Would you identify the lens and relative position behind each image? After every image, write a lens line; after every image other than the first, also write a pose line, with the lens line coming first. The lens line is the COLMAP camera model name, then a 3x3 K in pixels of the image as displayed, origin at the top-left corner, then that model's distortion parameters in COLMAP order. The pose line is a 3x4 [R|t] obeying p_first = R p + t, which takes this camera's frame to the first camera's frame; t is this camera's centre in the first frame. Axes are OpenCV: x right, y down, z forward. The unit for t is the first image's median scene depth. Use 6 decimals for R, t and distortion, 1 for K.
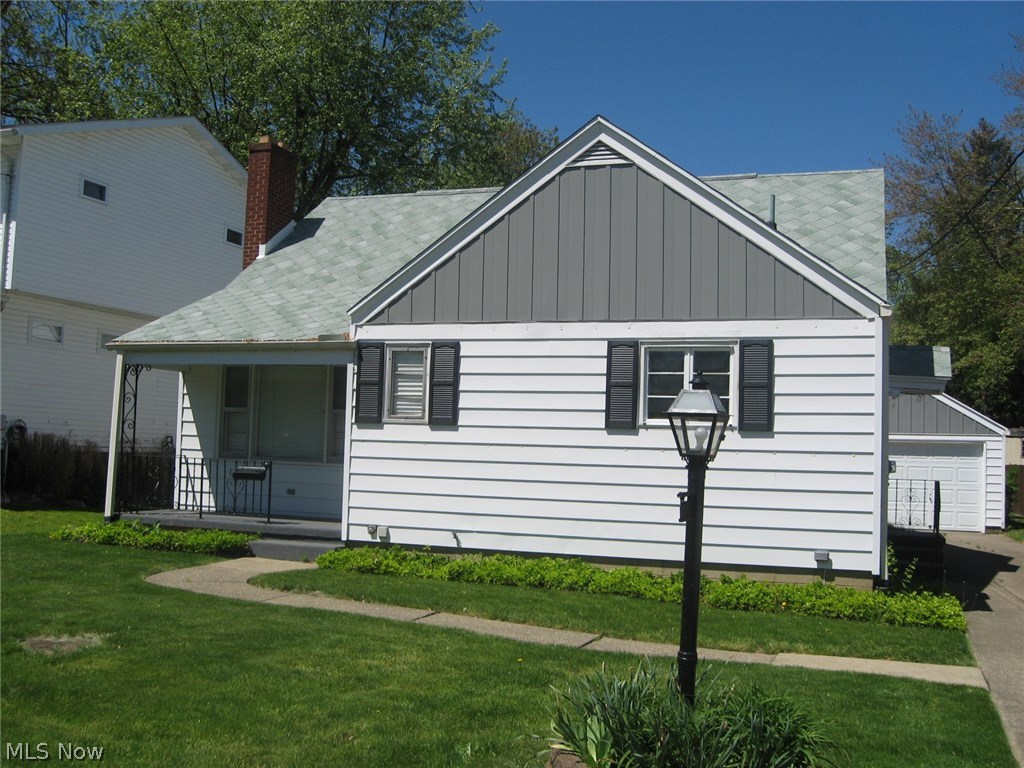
lens RADIAL K [[1068.6, 0, 512.0], [0, 1068.6, 384.0], [0, 0, 1]] dist [-0.142398, 0.077839]
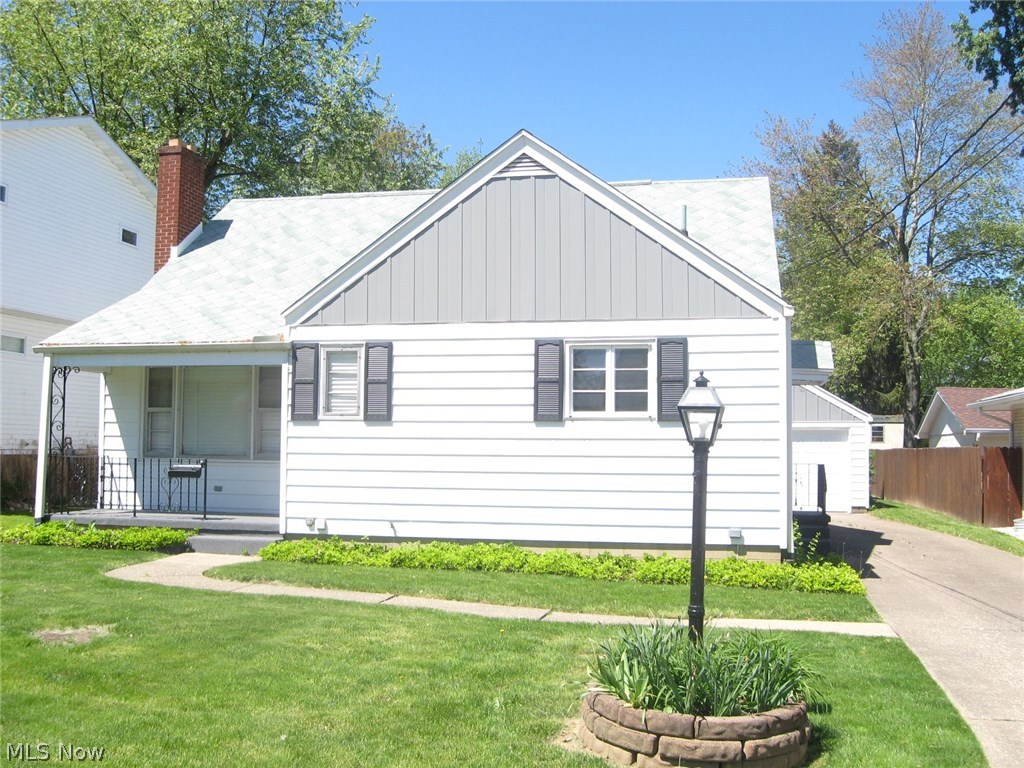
lens RADIAL K [[1068.6, 0, 512.0], [0, 1068.6, 384.0], [0, 0, 1]] dist [-0.142398, 0.077839]
pose [[0.990565, -0.014187, 0.136309, -0.075365], [0.013416, 0.999888, 0.006575, -0.003181], [-0.136387, -0.004685, 0.990645, -0.060426]]
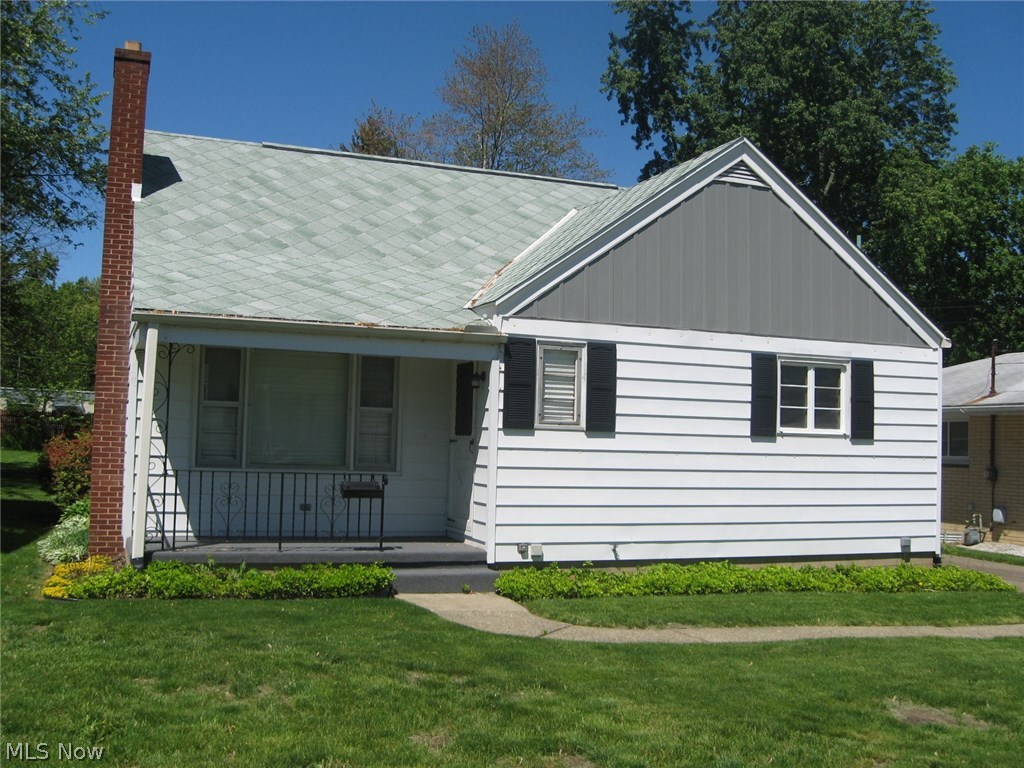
lens RADIAL K [[1068.6, 0, 512.0], [0, 1068.6, 384.0], [0, 0, 1]] dist [-0.142398, 0.077839]
pose [[0.756862, 0.025109, 0.653092, -0.727935], [-0.045692, 0.998850, 0.014550, -0.013491], [-0.651976, -0.040853, 0.757139, 0.335878]]
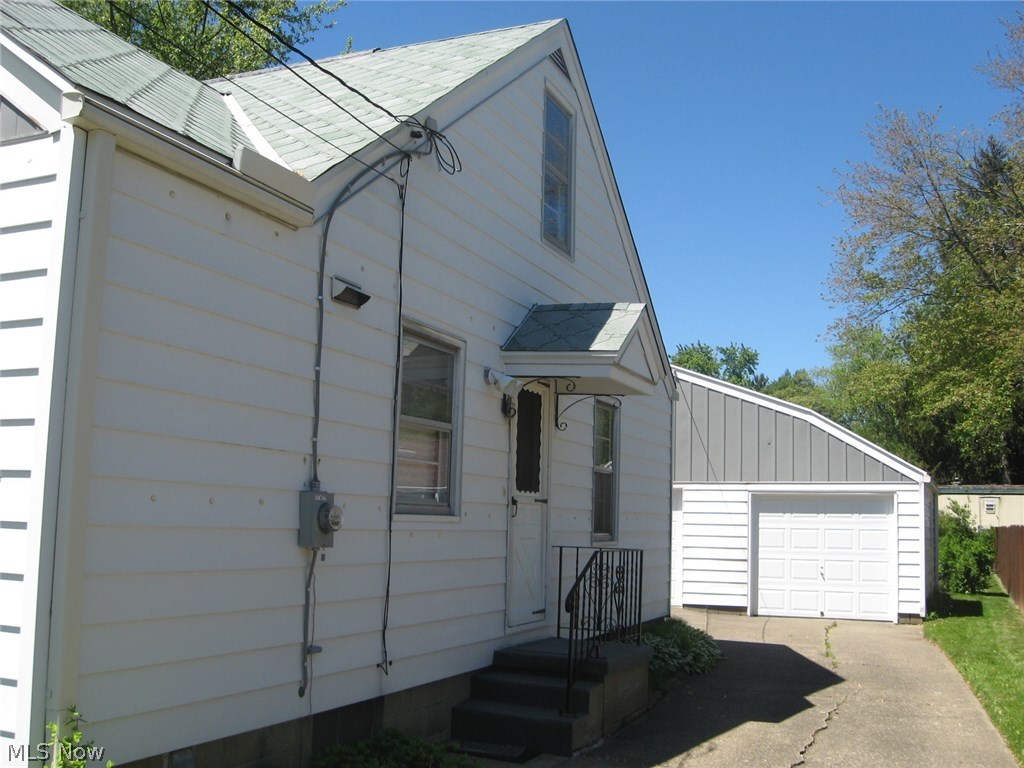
lens RADIAL K [[1068.6, 0, 512.0], [0, 1068.6, 384.0], [0, 0, 1]] dist [-0.142398, 0.077839]
pose [[0.998579, -0.011341, -0.052070, 0.443235], [0.008022, 0.997949, -0.063512, 0.048295], [0.052684, 0.063004, 0.996622, 0.522838]]
